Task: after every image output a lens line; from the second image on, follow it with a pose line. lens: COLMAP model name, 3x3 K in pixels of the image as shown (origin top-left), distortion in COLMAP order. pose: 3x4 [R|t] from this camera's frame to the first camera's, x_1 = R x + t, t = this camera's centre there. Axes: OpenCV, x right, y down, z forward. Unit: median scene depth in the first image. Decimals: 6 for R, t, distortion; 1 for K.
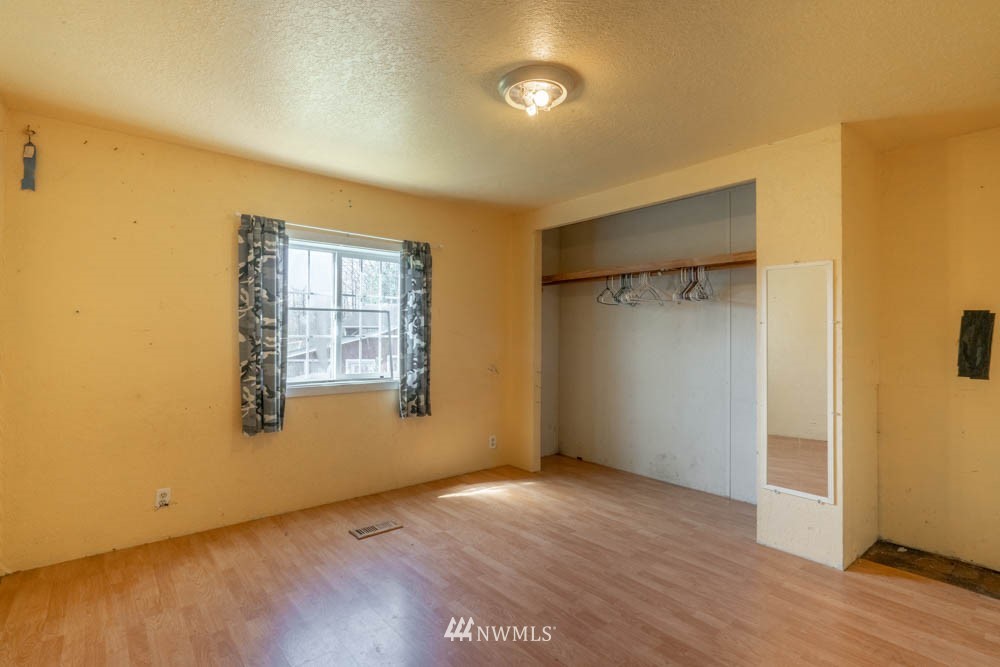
lens RADIAL K [[474.7, 0, 499.0], [0, 474.7, 336.7], [0, 0, 1]] dist [-0.000438, 0.000394]
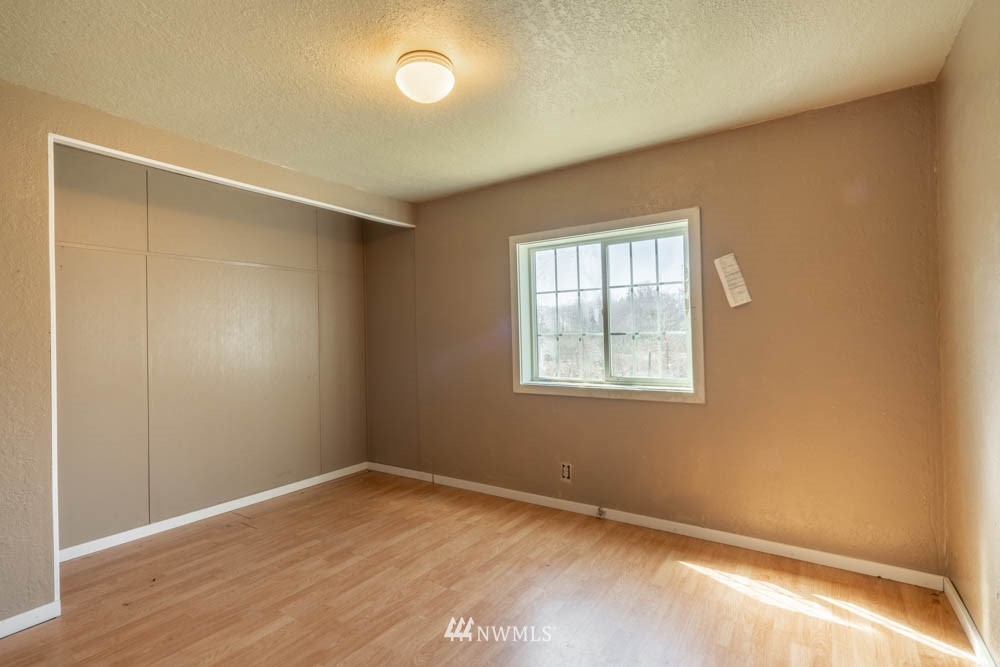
lens RADIAL K [[474.7, 0, 499.0], [0, 474.7, 336.7], [0, 0, 1]] dist [-0.000438, 0.000394]
pose [[0.276140, -0.004342, -0.961108, 0.464725], [0.021894, 0.999759, 0.001774, -0.002995], [0.960868, -0.021532, 0.276168, 0.559007]]
